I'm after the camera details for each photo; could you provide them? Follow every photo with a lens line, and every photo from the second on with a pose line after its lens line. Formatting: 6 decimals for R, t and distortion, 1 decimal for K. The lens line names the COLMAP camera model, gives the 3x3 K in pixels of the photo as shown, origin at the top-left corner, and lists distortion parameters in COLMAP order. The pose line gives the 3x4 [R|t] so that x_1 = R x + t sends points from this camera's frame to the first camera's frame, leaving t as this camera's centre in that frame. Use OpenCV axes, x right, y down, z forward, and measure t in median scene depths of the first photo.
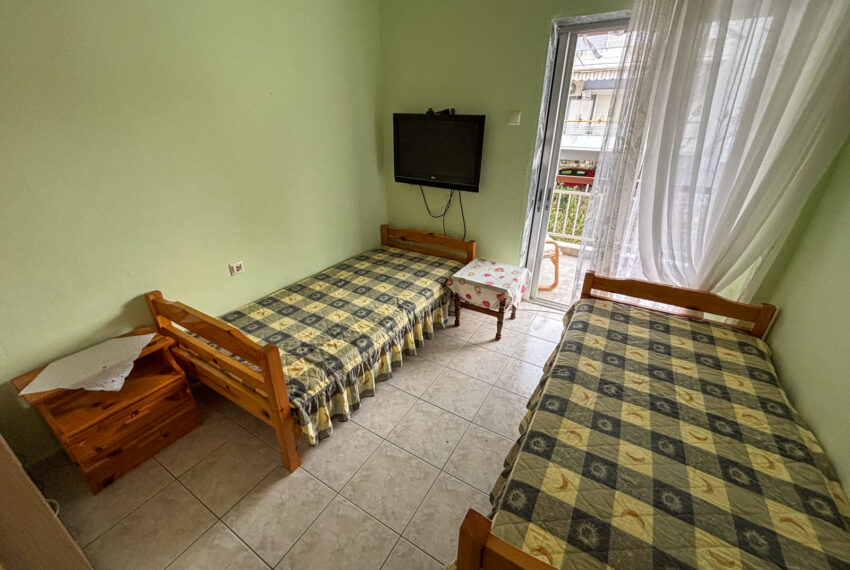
lens RADIAL K [[344.9, 0, 425.0], [0, 344.9, 285.0], [0, 0, 1]] dist [-0.003894, 0.000402]
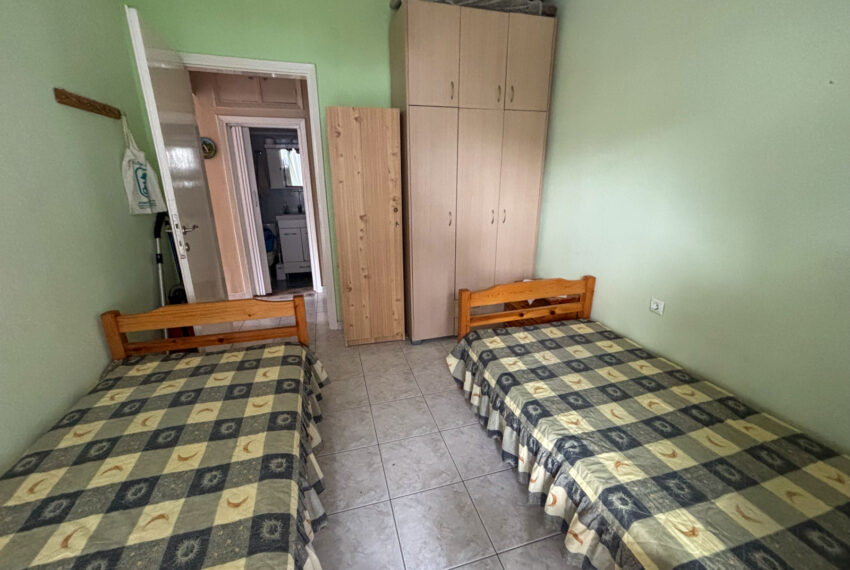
lens RADIAL K [[344.9, 0, 425.0], [0, 344.9, 285.0], [0, 0, 1]] dist [-0.003894, 0.000402]
pose [[-0.675381, 0.217972, -0.704520, 0.448178], [-0.315710, 0.777897, 0.543326, -0.370806], [0.666474, 0.589376, -0.456561, 0.950256]]
